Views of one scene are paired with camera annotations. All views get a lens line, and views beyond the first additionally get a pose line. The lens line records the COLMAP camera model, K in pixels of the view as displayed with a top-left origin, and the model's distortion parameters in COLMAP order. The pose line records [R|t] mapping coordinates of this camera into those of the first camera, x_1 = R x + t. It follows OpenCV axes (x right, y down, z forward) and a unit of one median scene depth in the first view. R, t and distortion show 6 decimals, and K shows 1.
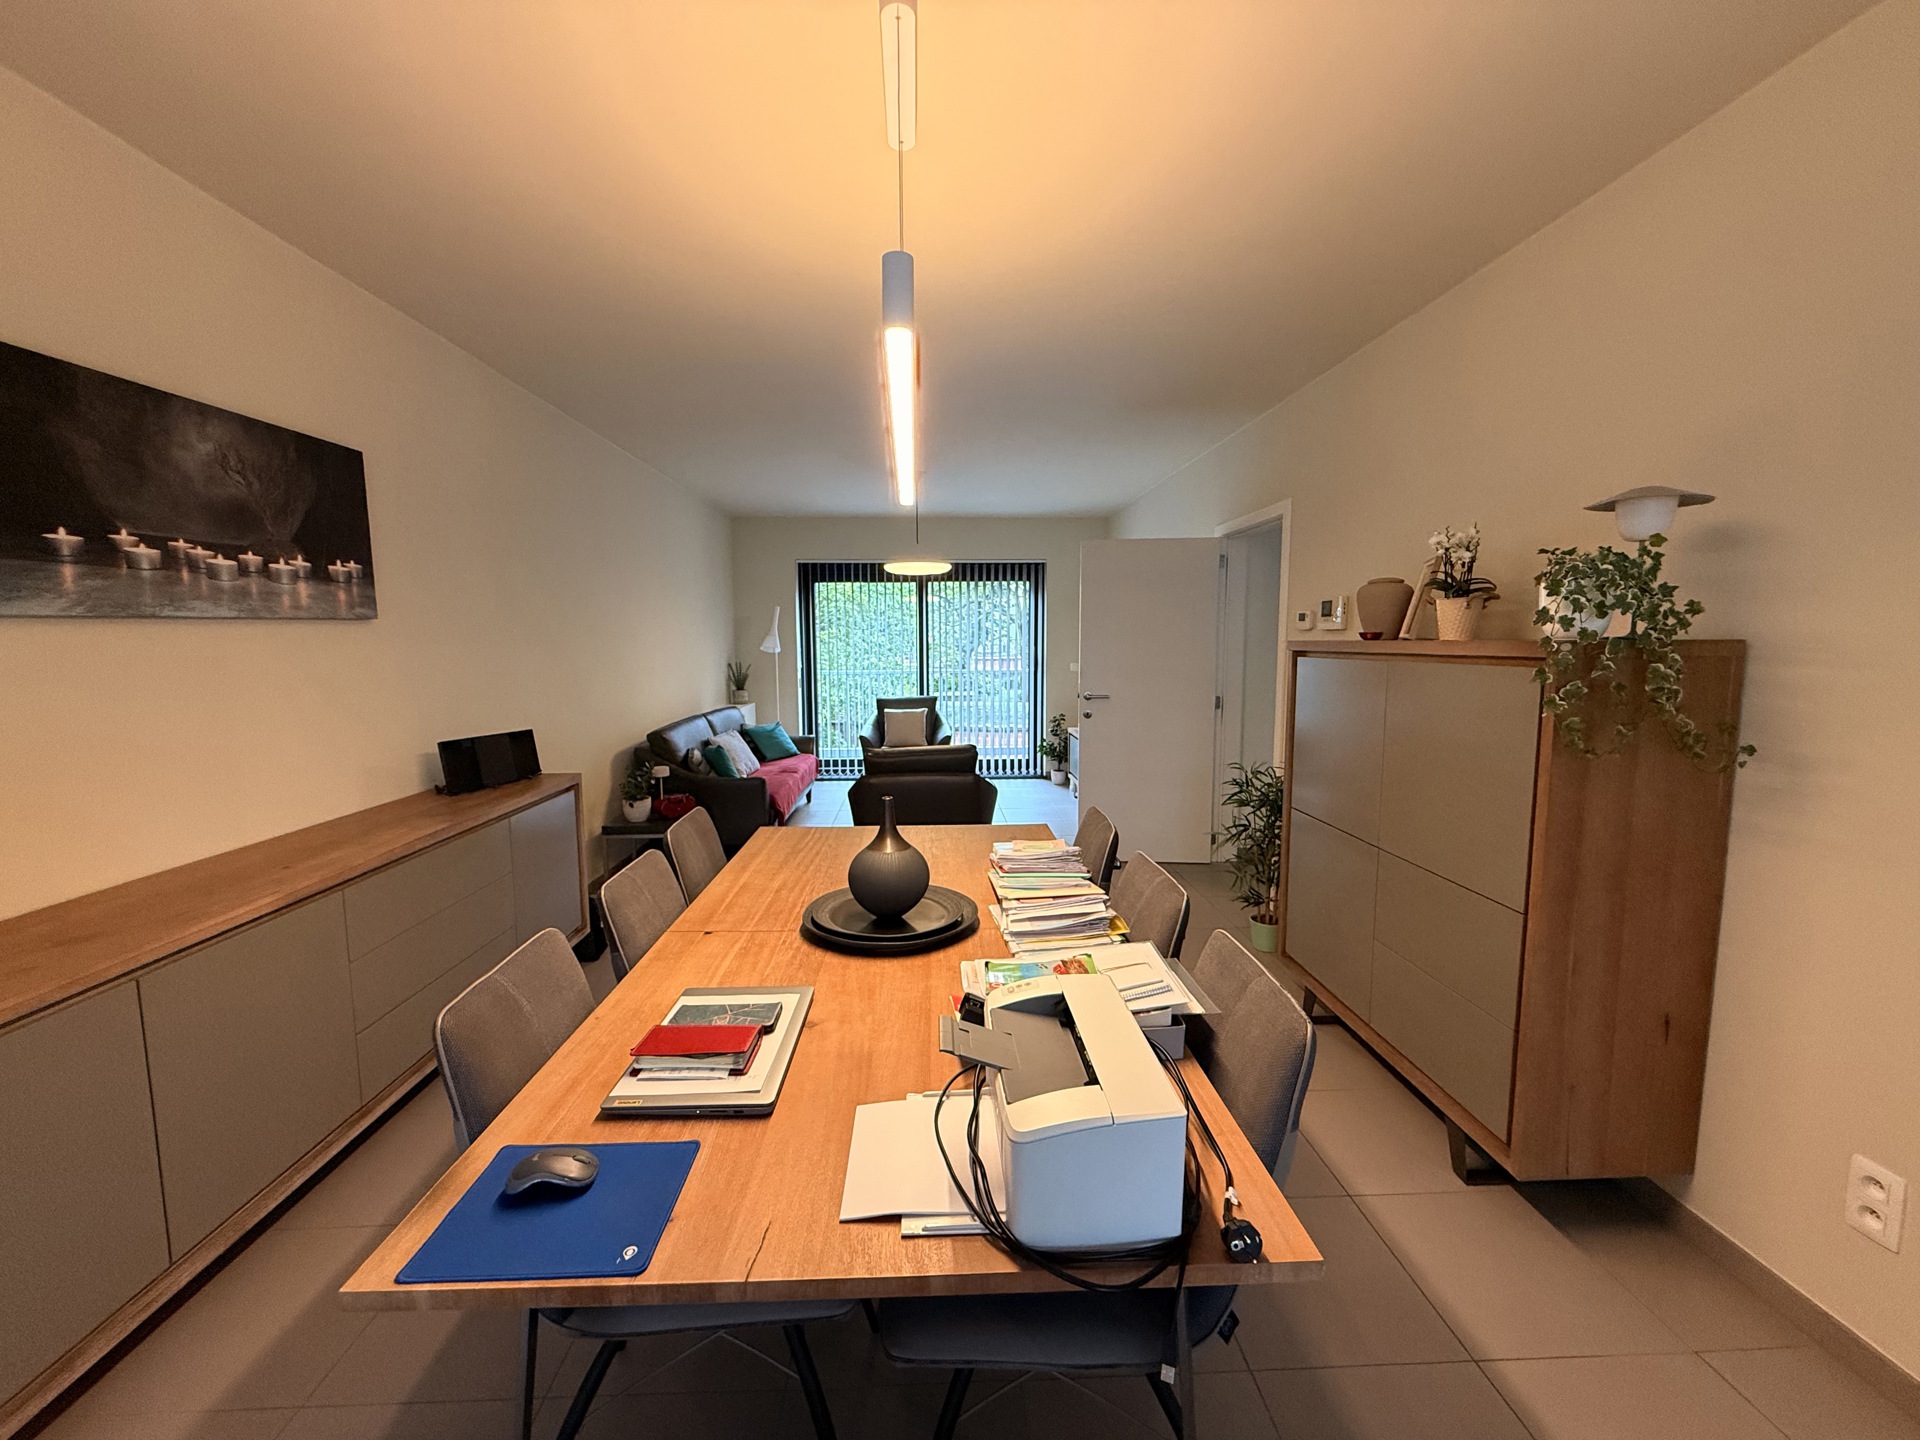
lens RADIAL K [[768.1, 0, 953.3], [0, 768.1, 718.5], [0, 0, 1]] dist [0.000719, 0.000508]
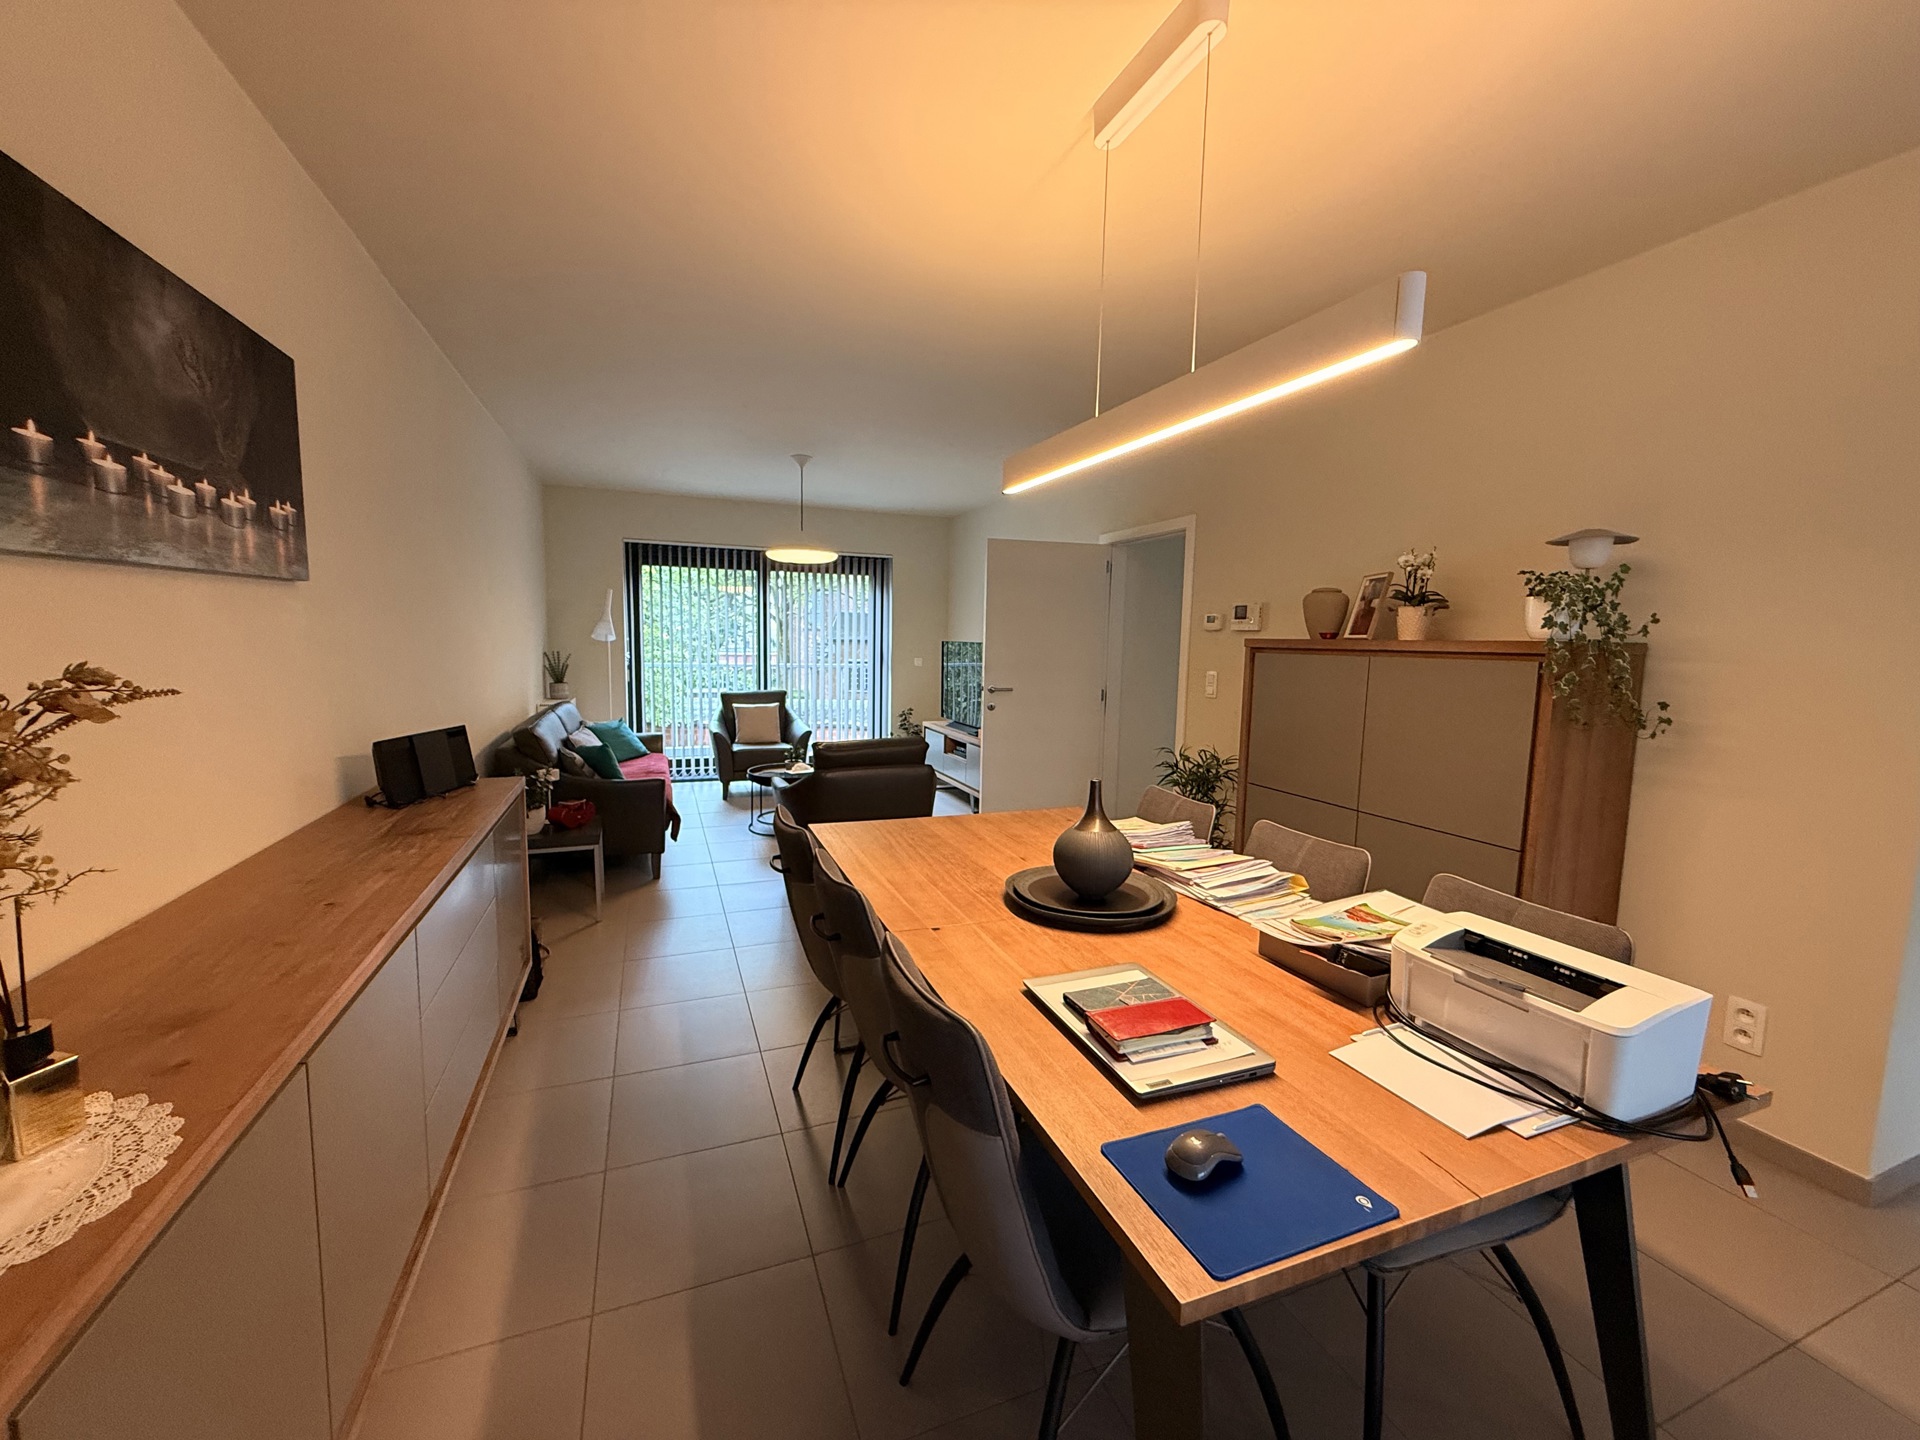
lens RADIAL K [[768.1, 0, 951.4], [0, 768.1, 718.5], [0, 0, 1]] dist [0.000719, 0.000508]
pose [[0.942547, -0.010600, 0.333907, -0.497206], [0.009712, 0.999943, 0.004329, 0.012465], [-0.333934, -0.000837, 0.942596, 0.080864]]
